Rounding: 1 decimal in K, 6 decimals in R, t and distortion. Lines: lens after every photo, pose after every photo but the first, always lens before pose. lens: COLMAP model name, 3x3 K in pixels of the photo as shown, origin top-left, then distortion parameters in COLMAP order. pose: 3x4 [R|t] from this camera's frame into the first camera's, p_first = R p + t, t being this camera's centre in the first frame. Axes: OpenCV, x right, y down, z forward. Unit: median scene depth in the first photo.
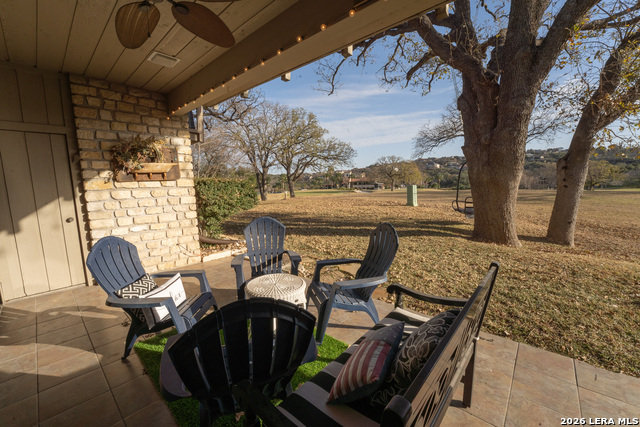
lens RADIAL K [[263.3, 0, 320.0], [0, 263.3, 213.5], [0, 0, 1]] dist [-0.018066, 0.000300]
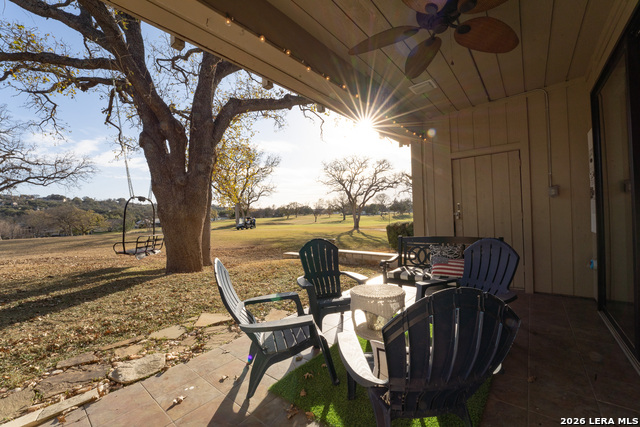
lens RADIAL K [[263.3, 0, 320.0], [0, 263.3, 213.5], [0, 0, 1]] dist [-0.018066, 0.000300]
pose [[-0.024069, 0.042717, 0.998797, -0.381911], [0.147221, 0.988345, -0.038722, -0.013522], [-0.988811, 0.146111, -0.030078, 0.380205]]
